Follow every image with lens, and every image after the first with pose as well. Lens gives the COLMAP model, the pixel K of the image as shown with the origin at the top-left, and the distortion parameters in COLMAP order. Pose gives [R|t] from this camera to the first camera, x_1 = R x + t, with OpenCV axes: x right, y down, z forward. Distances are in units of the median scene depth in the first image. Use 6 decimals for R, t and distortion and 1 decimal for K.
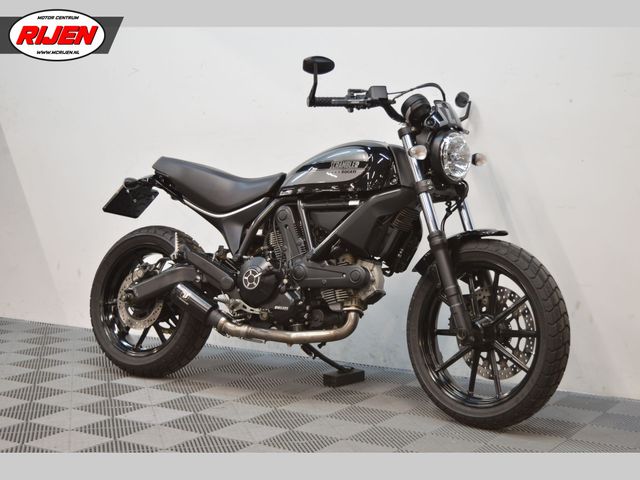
lens RADIAL K [[1045.1, 0, 320.0], [0, 1045.1, 240.0], [0, 0, 1]] dist [0.036274, 0.031633]
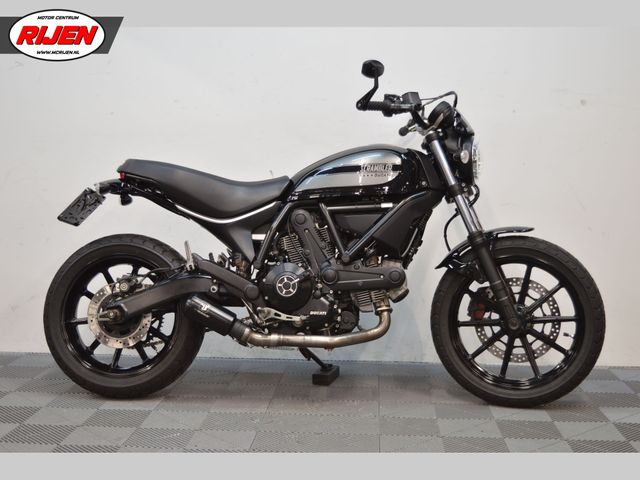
lens RADIAL K [[928.3, 0, 320.0], [0, 928.3, 240.0], [0, 0, 1]] dist [0.000425, -0.000303]
pose [[0.875219, -0.042042, 0.481896, -0.451496], [0.034993, 0.999109, 0.023611, -0.024537], [-0.482459, -0.003802, 0.875910, 0.226867]]
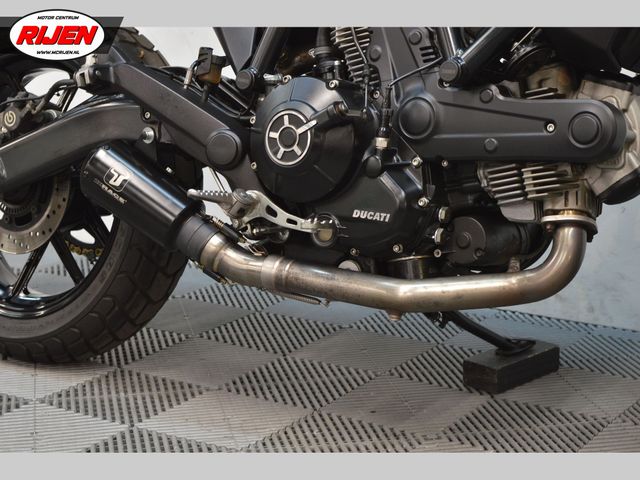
lens RADIAL K [[1368.8, 0, 320.0], [0, 1368.8, 240.0], [0, 0, 1]] dist [0.053842, 0.181921]
pose [[0.999614, -0.009805, -0.026005, -0.042049], [0.013428, 0.989630, 0.143014, 0.004055], [0.024334, -0.143308, 0.989379, 0.513713]]
